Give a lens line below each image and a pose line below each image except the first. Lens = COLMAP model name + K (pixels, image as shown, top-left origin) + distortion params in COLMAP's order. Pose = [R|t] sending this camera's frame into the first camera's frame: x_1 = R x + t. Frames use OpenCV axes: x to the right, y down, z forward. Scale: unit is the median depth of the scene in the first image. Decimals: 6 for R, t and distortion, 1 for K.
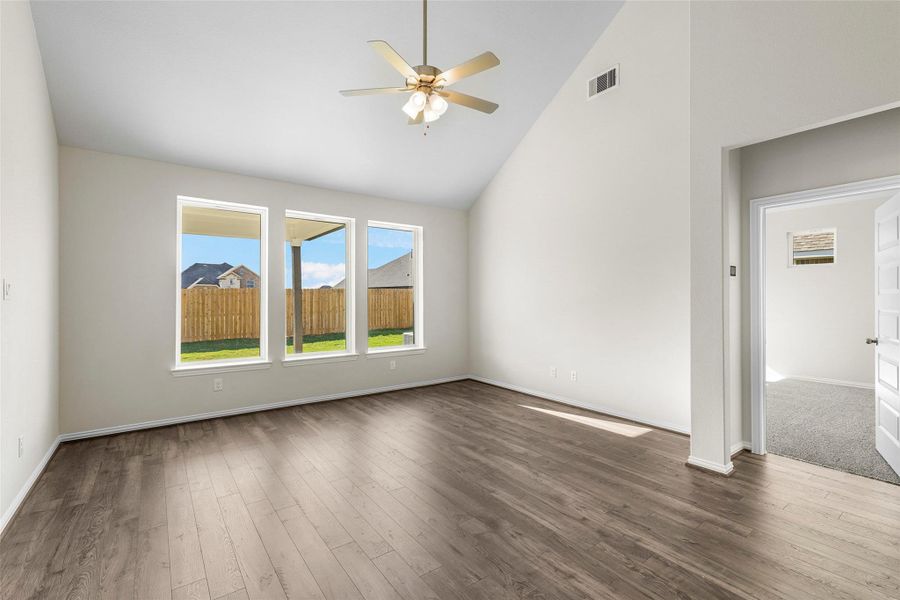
lens RADIAL K [[403.9, 0, 450.0], [0, 403.9, 300.0], [0, 0, 1]] dist [0.008122, -0.000001]
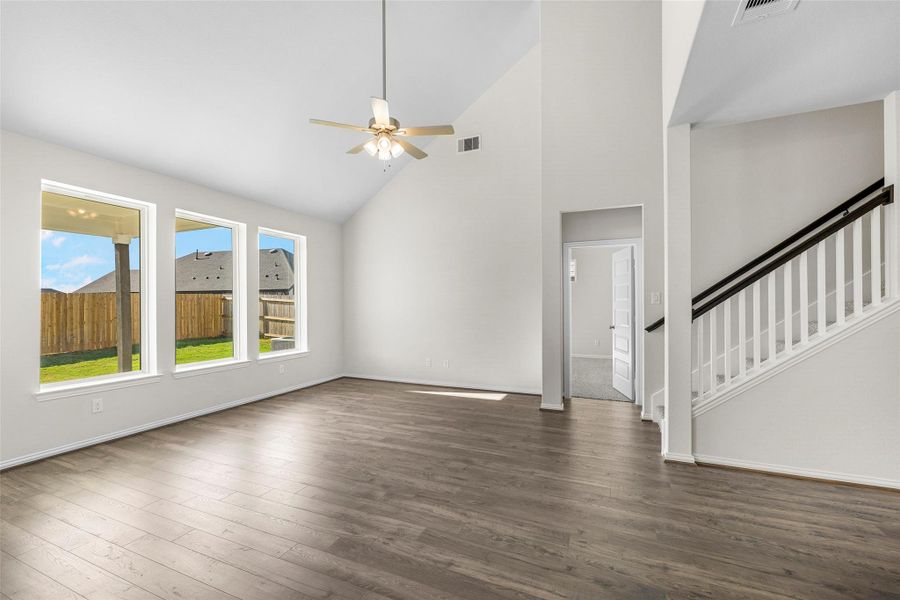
lens RADIAL K [[381.7, 0, 450.2], [0, 381.7, 305.4], [0, 0, 1]] dist [0.000352, 0.000177]
pose [[0.865285, -0.005024, 0.501255, -0.341902], [0.005517, 0.999985, 0.000498, 0.000984], [-0.501250, 0.002334, 0.865300, -0.076331]]
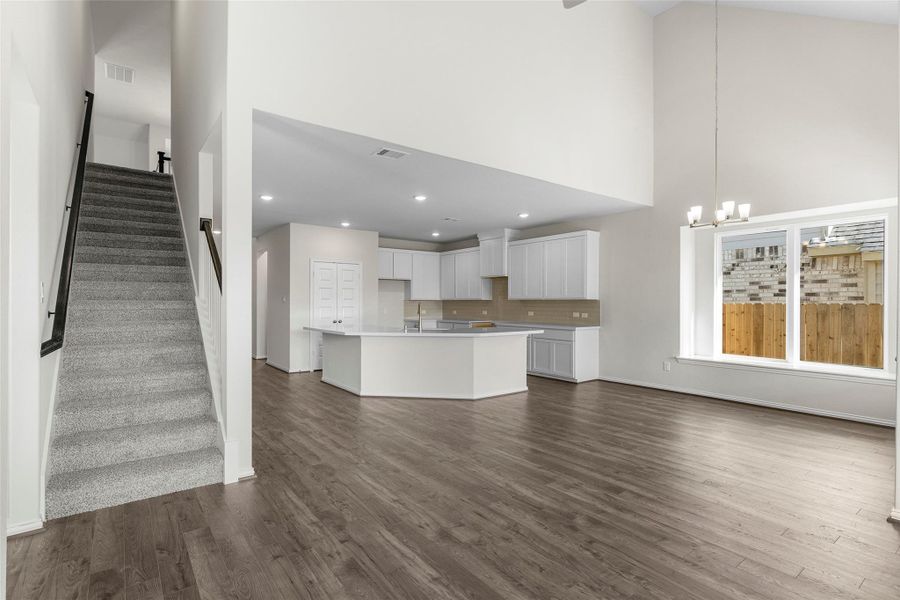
lens RADIAL K [[437.1, 0, 445.2], [0, 437.1, 300.4], [0, 0, 1]] dist [0.001903, 0.020306]
pose [[-0.999975, -0.003901, 0.005903, 0.054756], [-0.003910, 0.999991, -0.001456, -0.003464], [-0.005897, -0.001479, -0.999982, 1.128936]]
